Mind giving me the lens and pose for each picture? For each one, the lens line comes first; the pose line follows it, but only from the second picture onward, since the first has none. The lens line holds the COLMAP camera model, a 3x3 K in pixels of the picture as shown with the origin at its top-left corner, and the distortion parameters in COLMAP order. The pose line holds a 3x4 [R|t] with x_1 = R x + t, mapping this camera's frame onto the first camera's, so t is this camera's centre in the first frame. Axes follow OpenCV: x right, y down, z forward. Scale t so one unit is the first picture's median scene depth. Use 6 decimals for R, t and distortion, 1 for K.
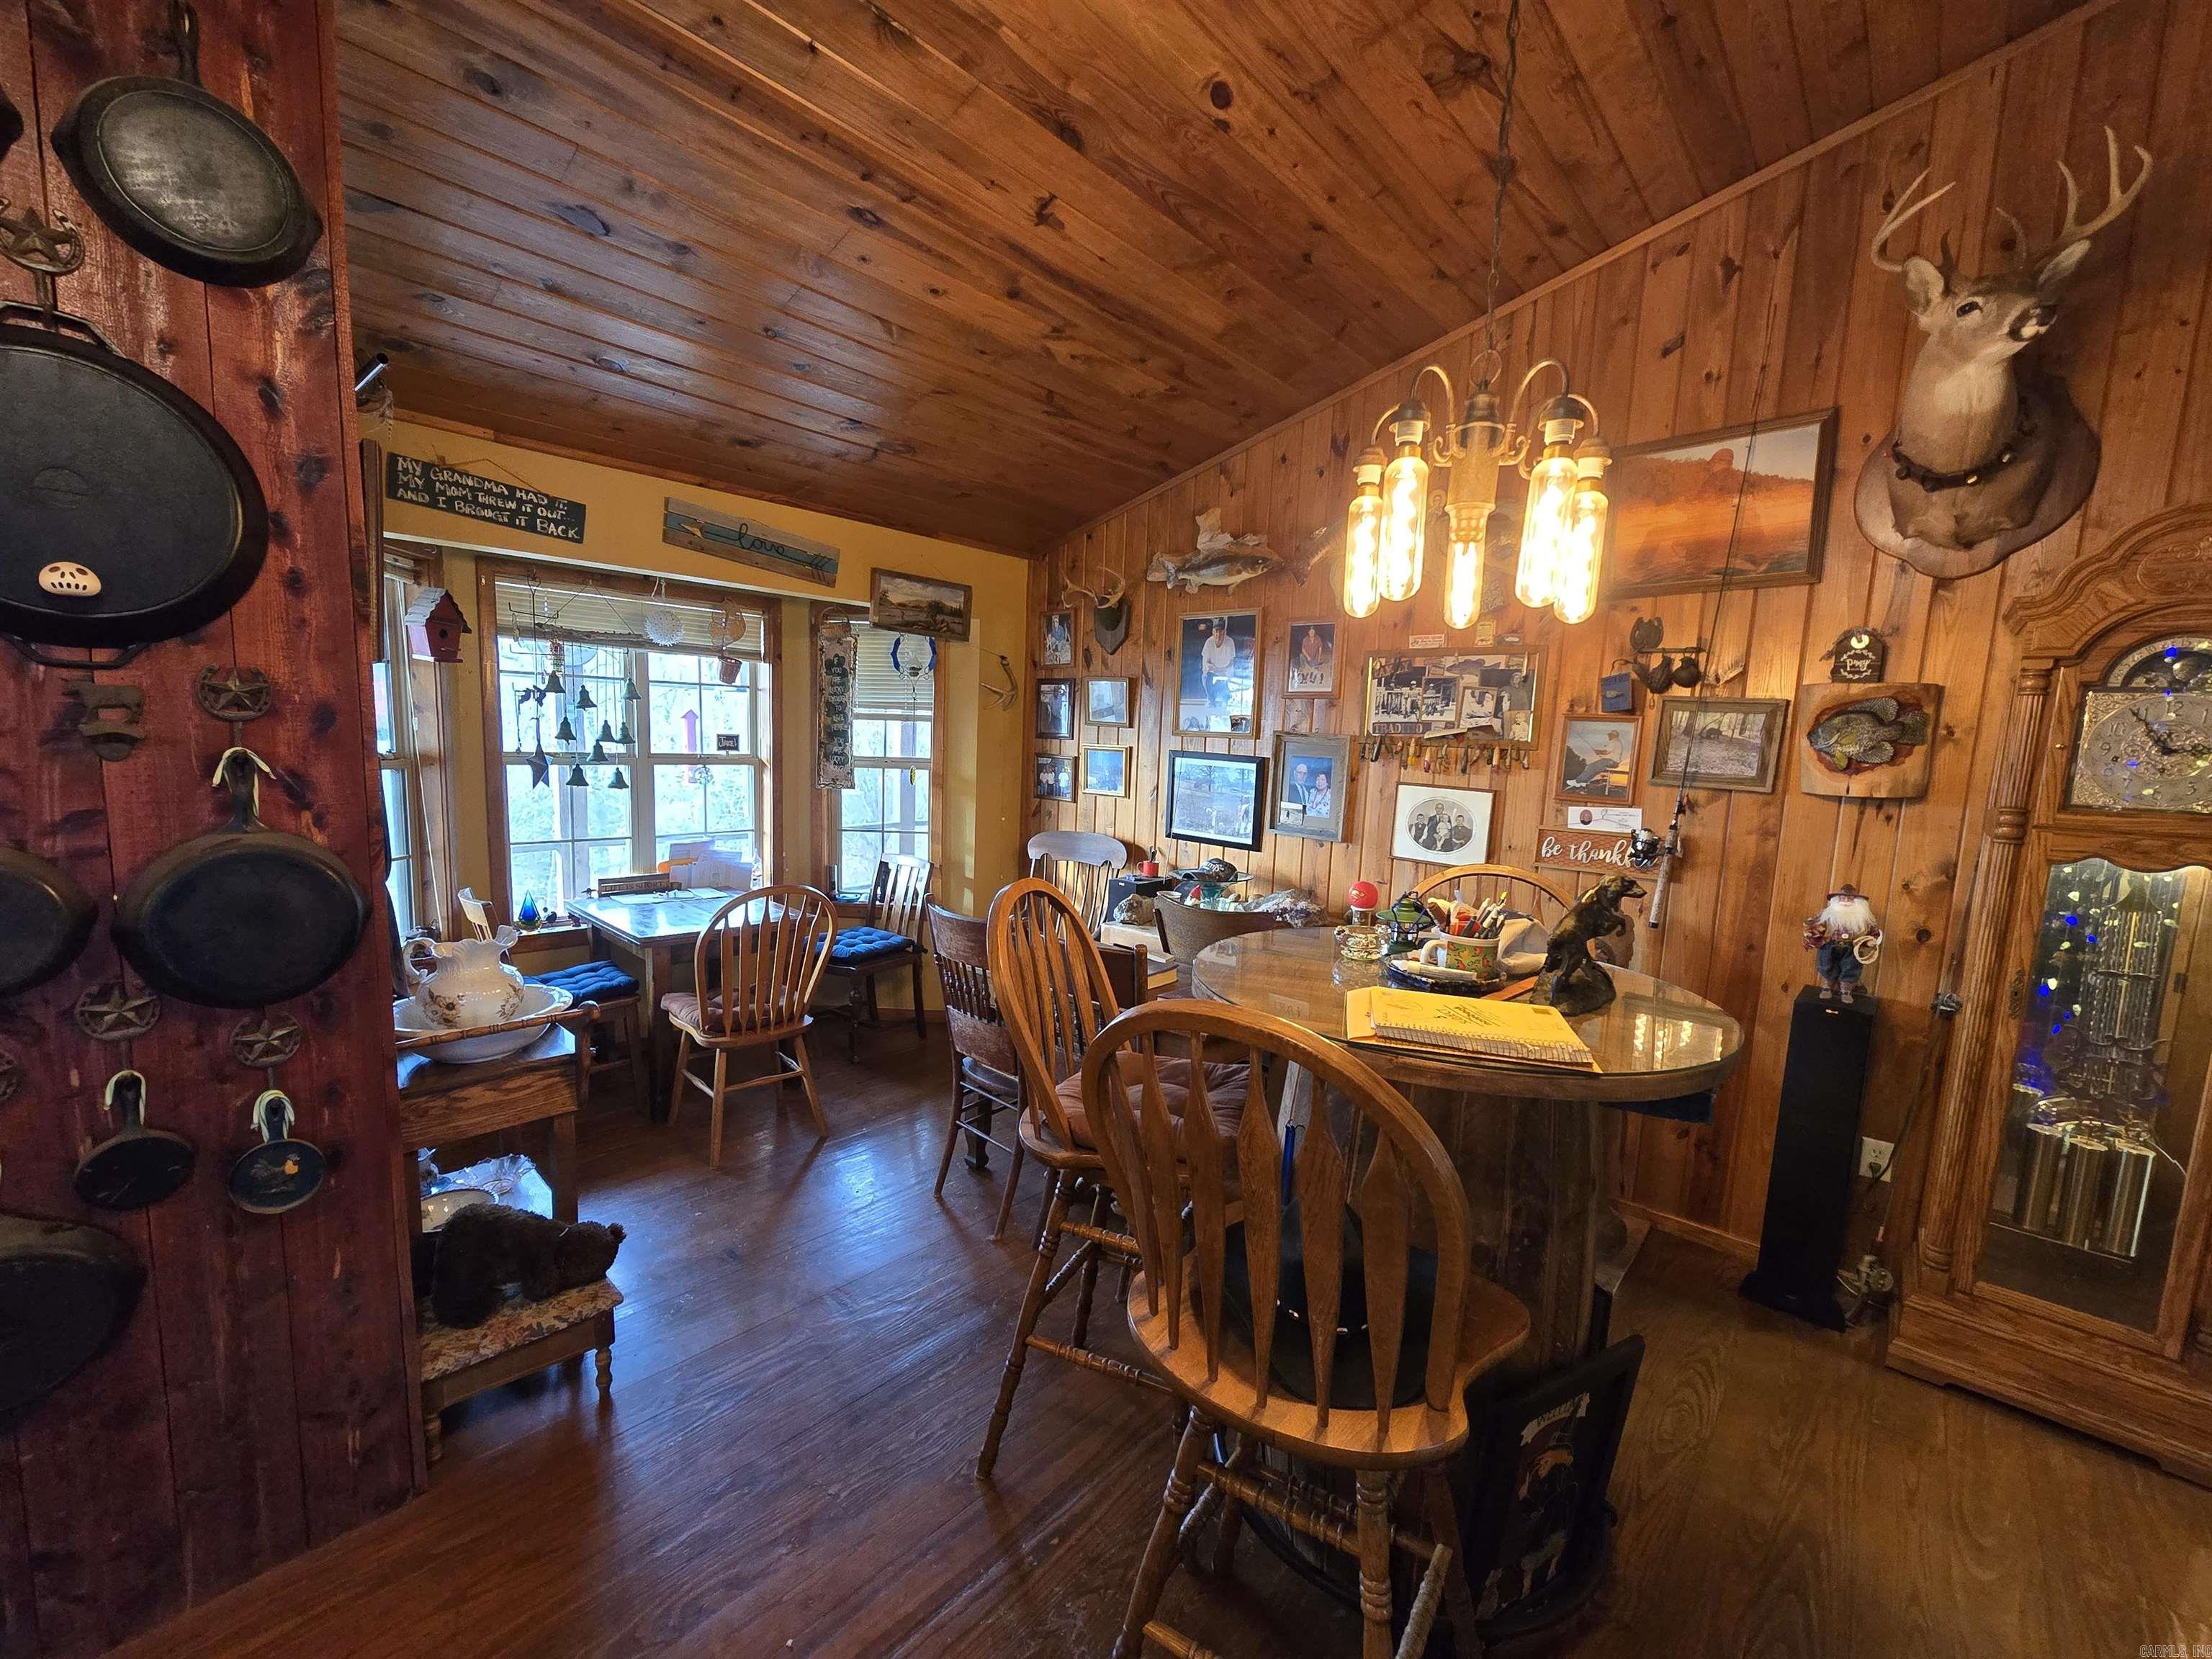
lens RADIAL K [[902.4, 0, 1097.8], [0, 902.4, 846.8], [0, 0, 1]] dist [-0.000036, -0.001085]
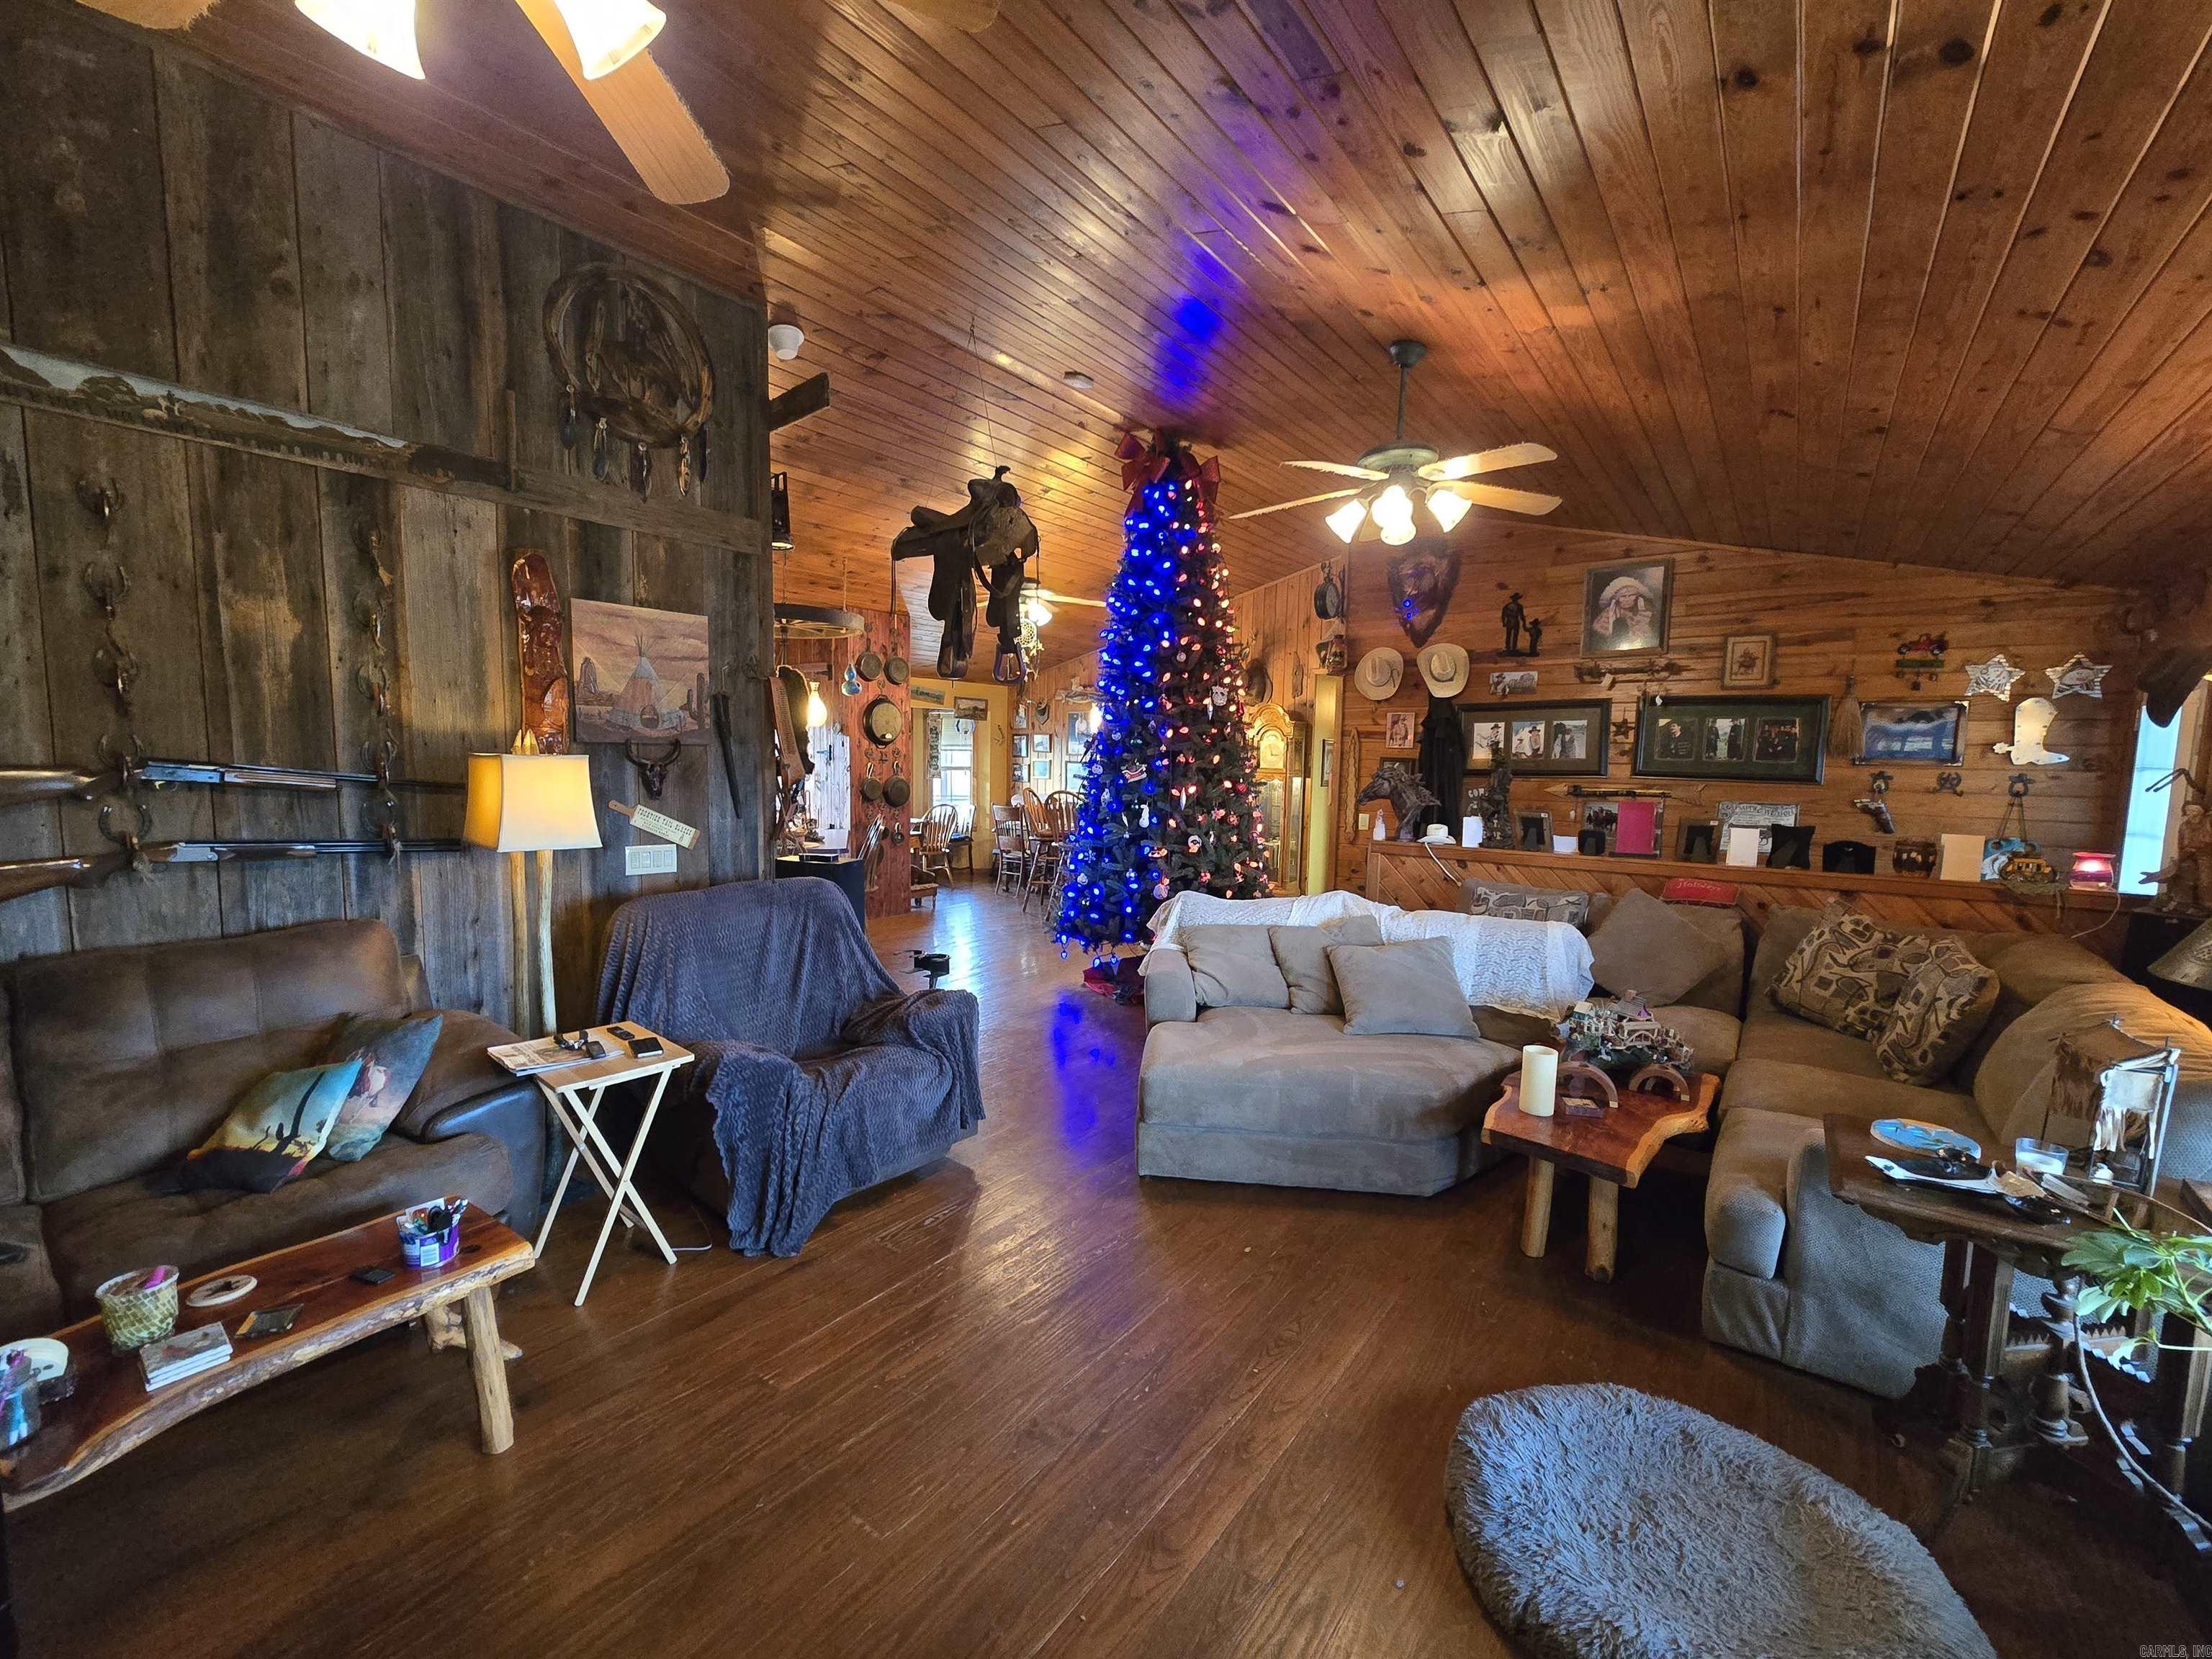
lens RADIAL K [[902.4, 0, 1113.9], [0, 902.4, 841.0], [0, 0, 1]] dist [-0.000036, -0.001085]
pose [[0.995997, -0.024118, 0.086076, -0.010676], [0.026494, 0.999296, -0.026565, 0.192608], [-0.085375, 0.028739, 0.995934, -1.566046]]
